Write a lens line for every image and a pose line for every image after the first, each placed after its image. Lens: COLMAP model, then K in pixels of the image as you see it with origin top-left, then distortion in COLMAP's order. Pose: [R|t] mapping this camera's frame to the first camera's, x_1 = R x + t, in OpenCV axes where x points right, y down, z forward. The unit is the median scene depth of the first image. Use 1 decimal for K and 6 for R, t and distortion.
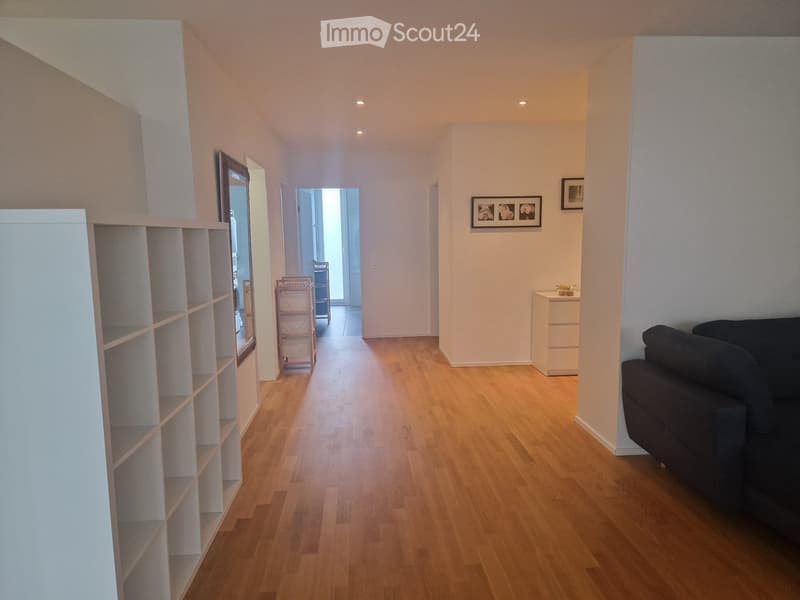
lens RADIAL K [[531.2, 0, 399.3], [0, 531.2, 299.4], [0, 0, 1]] dist [0.058216, -0.035932]
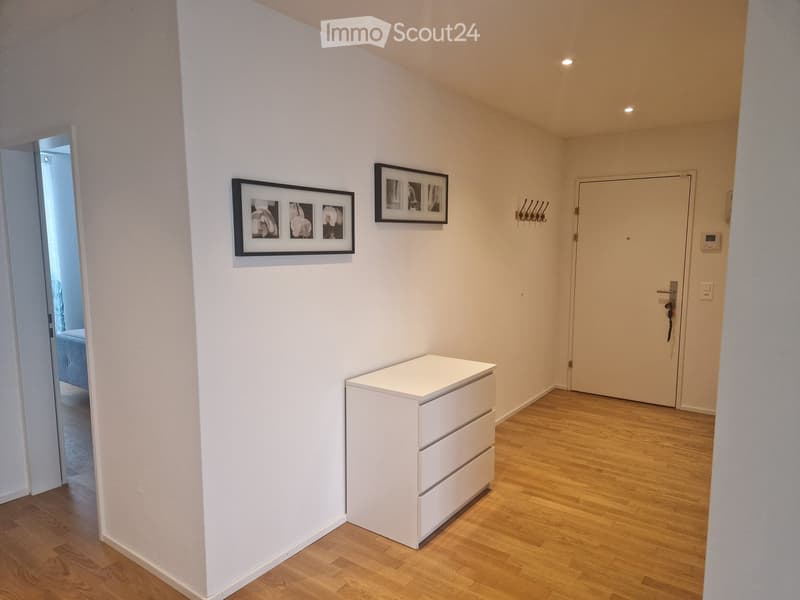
lens RADIAL K [[531.2, 0, 400.4], [0, 531.2, 305.0], [0, 0, 1]] dist [0.058216, -0.035932]
pose [[0.644916, -0.075804, 0.760485, -0.097558], [0.089644, 0.995703, 0.023230, -0.094703], [-0.758978, 0.053192, 0.648940, 0.641235]]
